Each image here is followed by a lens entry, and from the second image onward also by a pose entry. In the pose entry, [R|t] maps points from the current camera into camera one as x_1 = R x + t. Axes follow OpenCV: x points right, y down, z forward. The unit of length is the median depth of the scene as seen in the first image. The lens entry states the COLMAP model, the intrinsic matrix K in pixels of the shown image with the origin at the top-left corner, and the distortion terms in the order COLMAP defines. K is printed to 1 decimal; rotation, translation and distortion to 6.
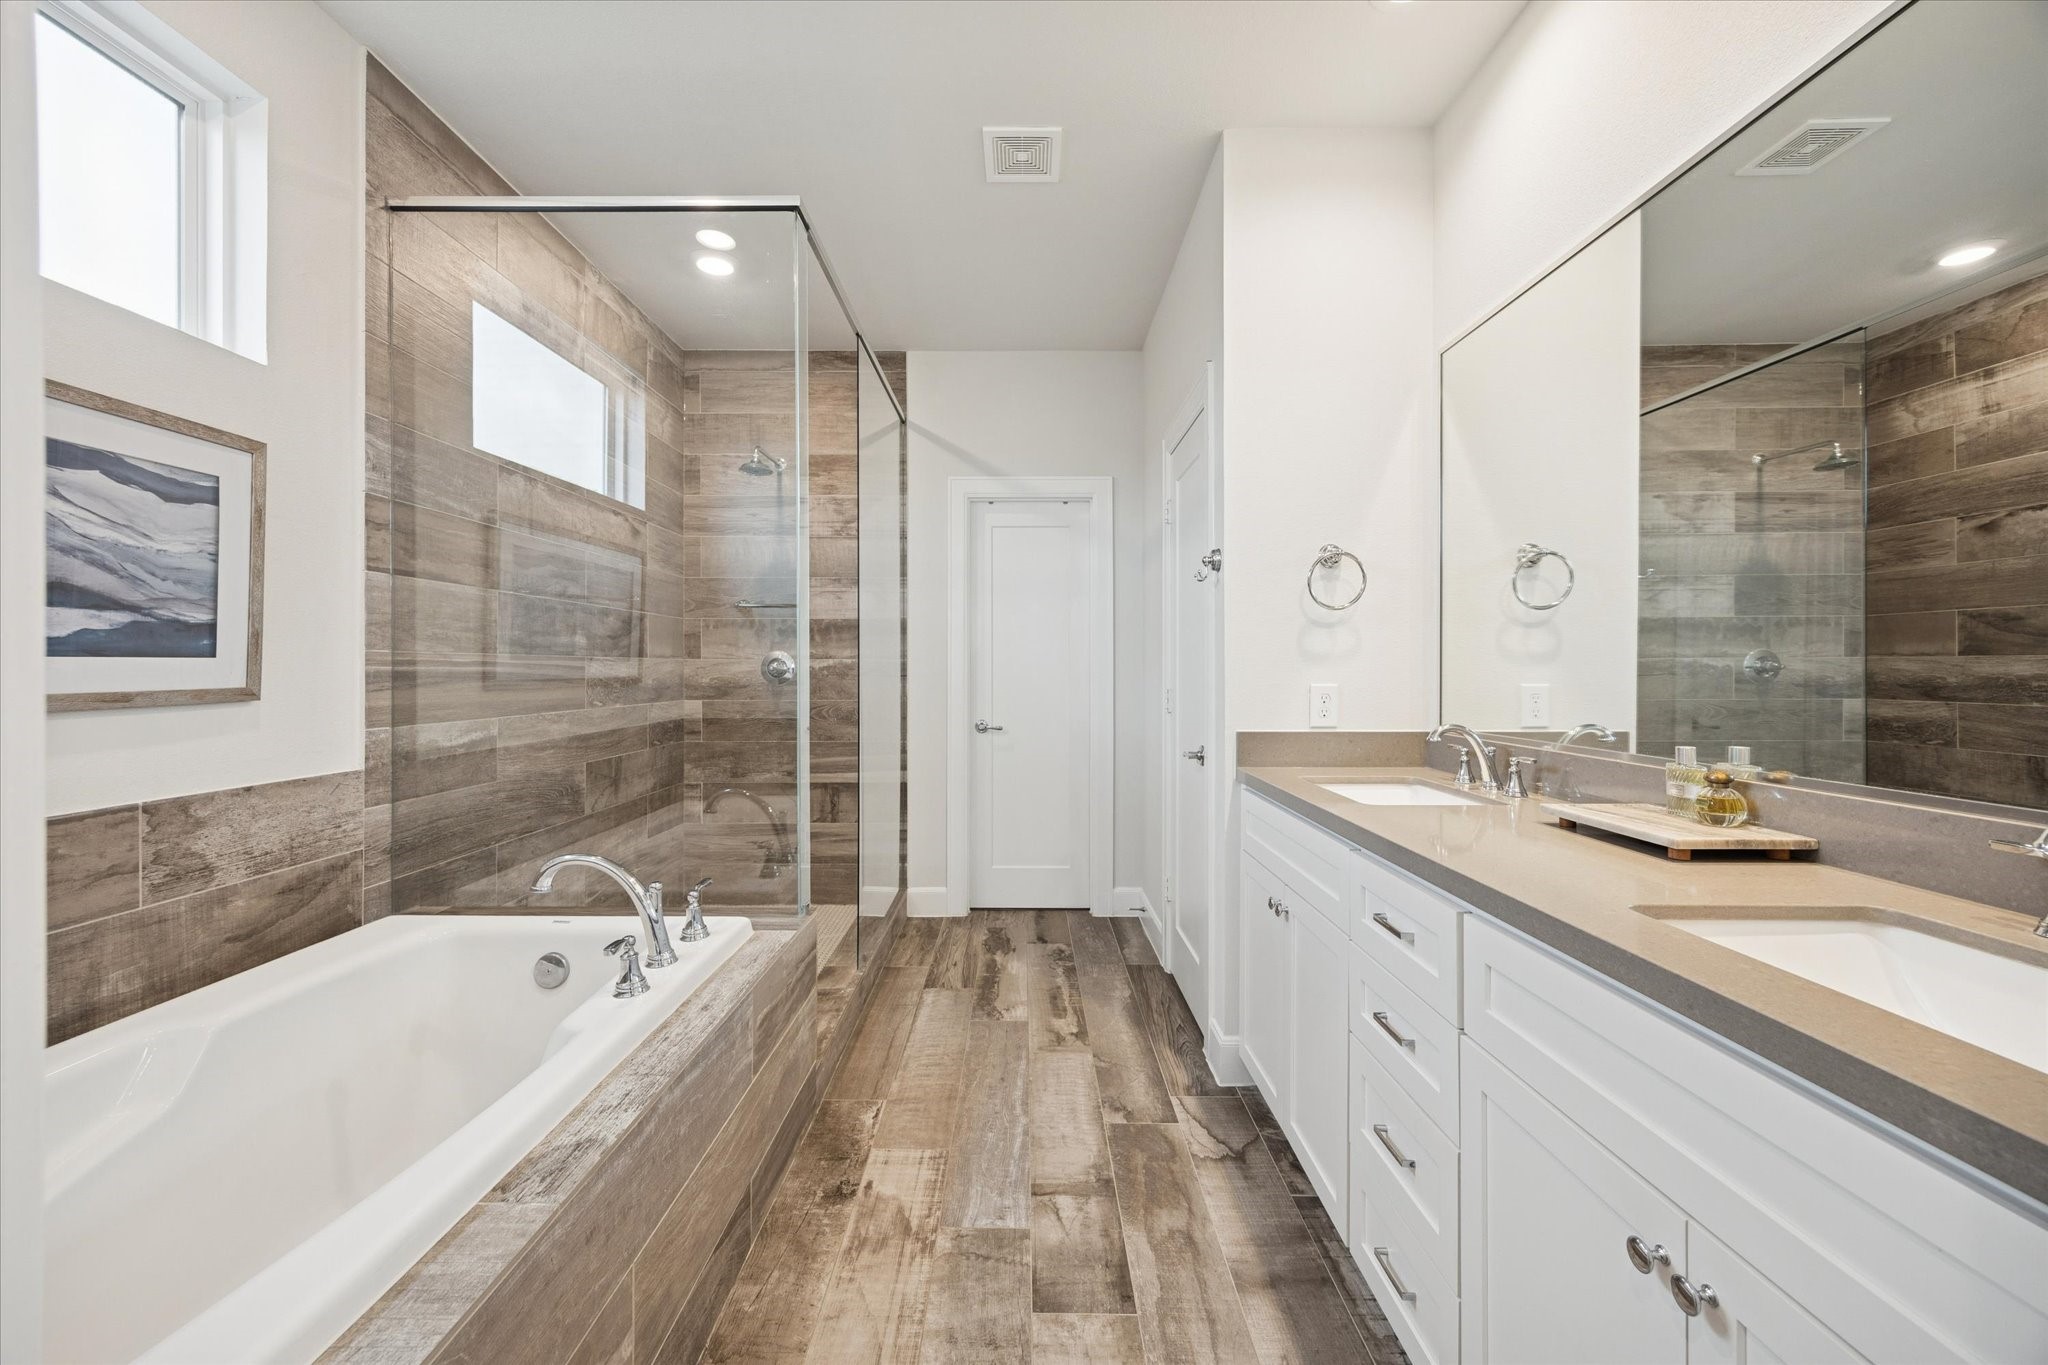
lens RADIAL K [[790.6, 0, 1021.8], [0, 790.6, 687.4], [0, 0, 1]] dist [0.000188, 0.000026]
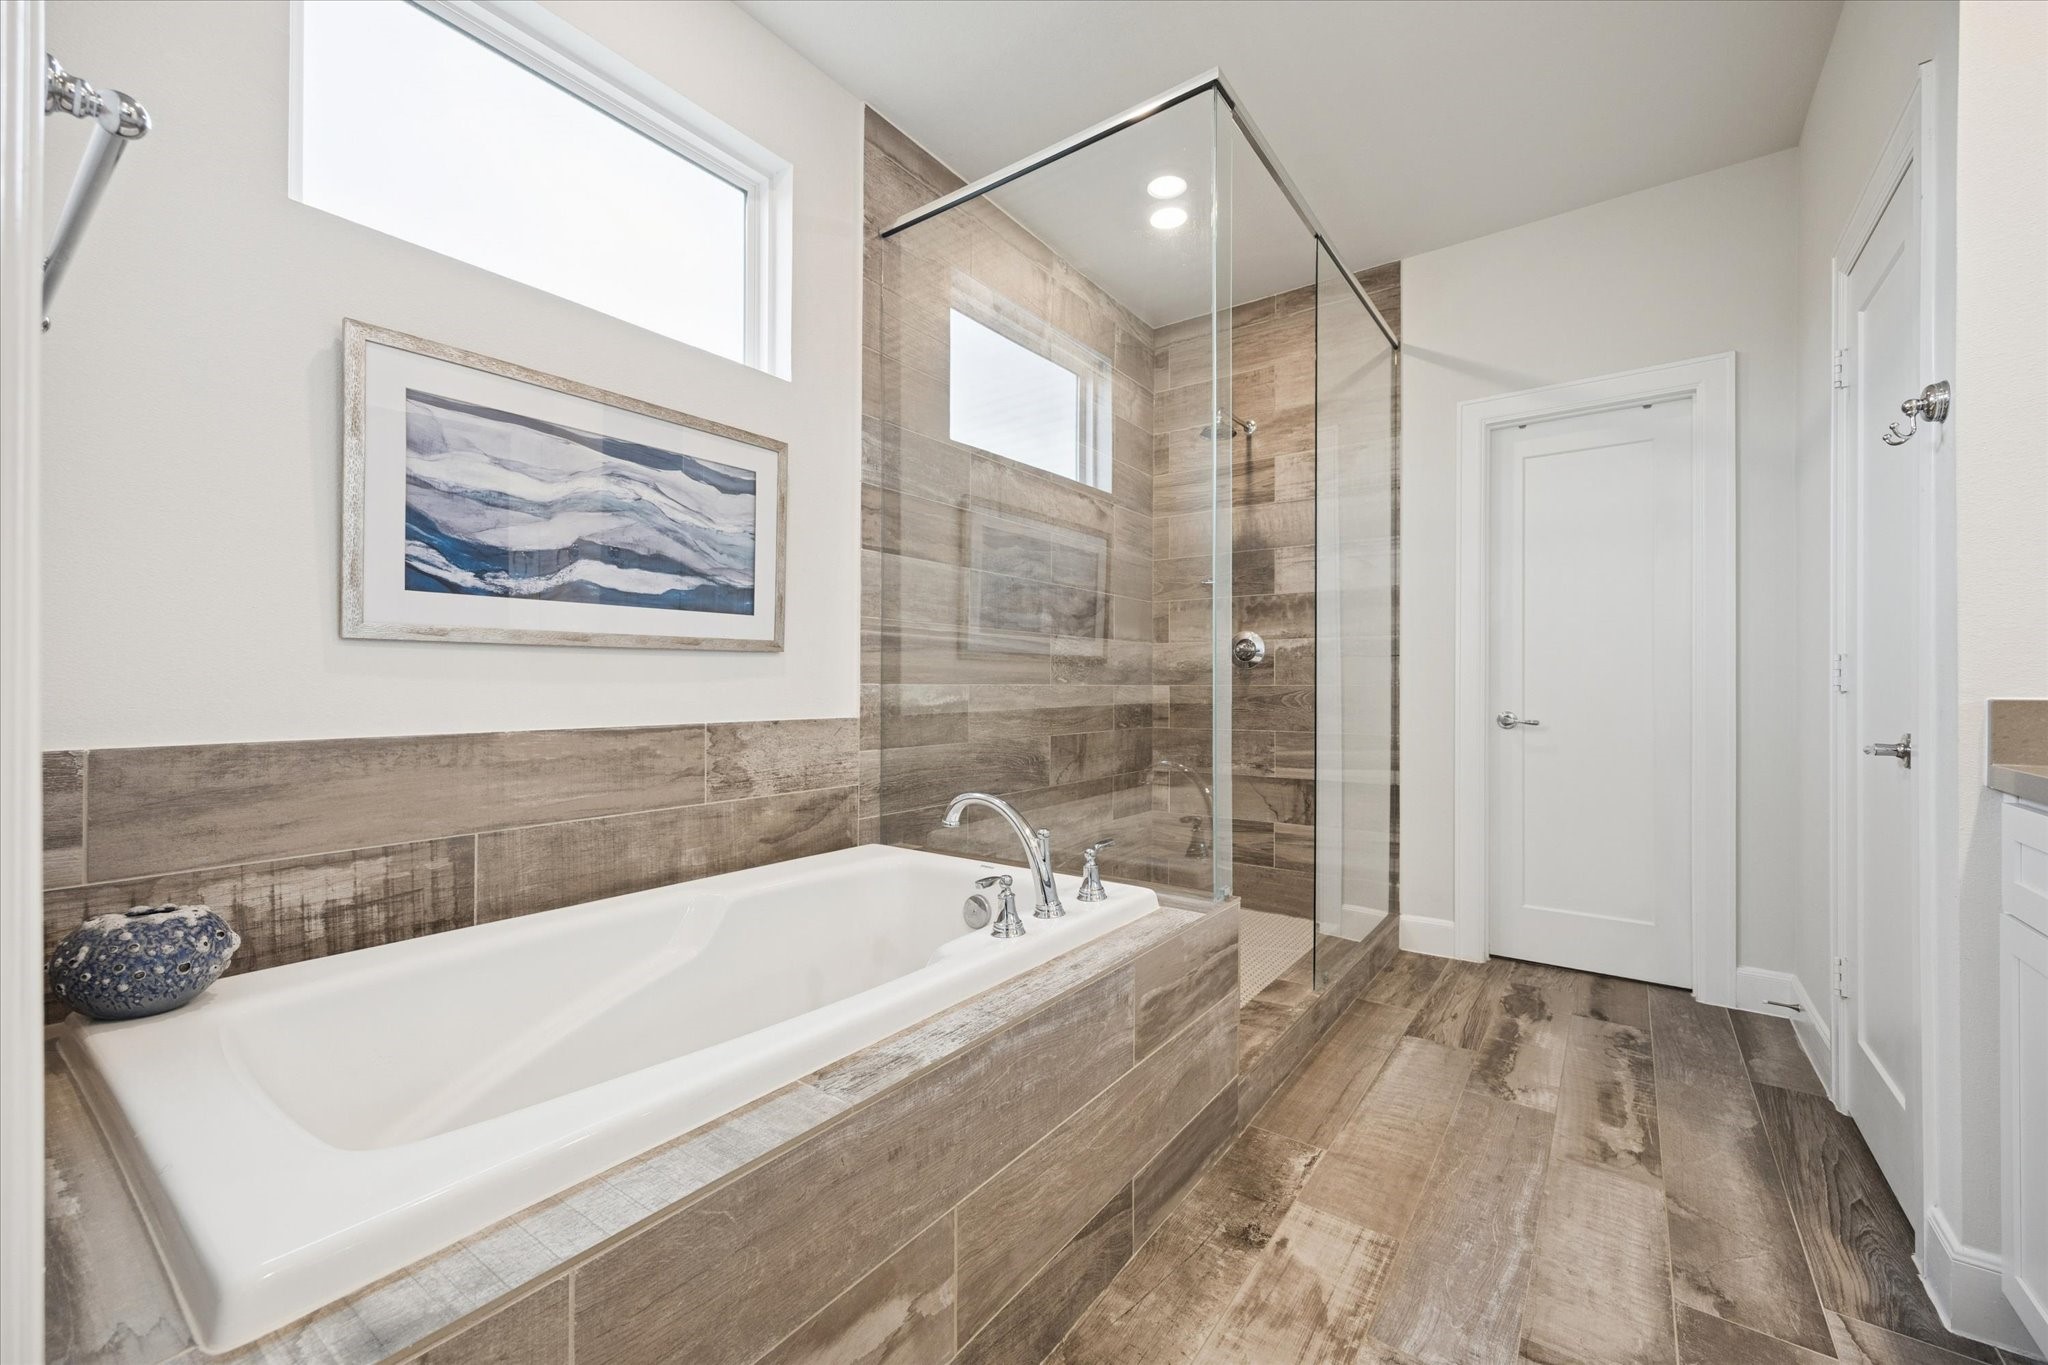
lens RADIAL K [[822.2, 0, 1017.2], [0, 822.2, 696.7], [0, 0, 1]] dist [0.016612, 0.000288]
pose [[0.808243, 0.005076, -0.588827, 0.069462], [-0.010246, 0.999933, -0.005444, 0.064645], [0.588760, 0.010433, 0.808241, 0.121969]]
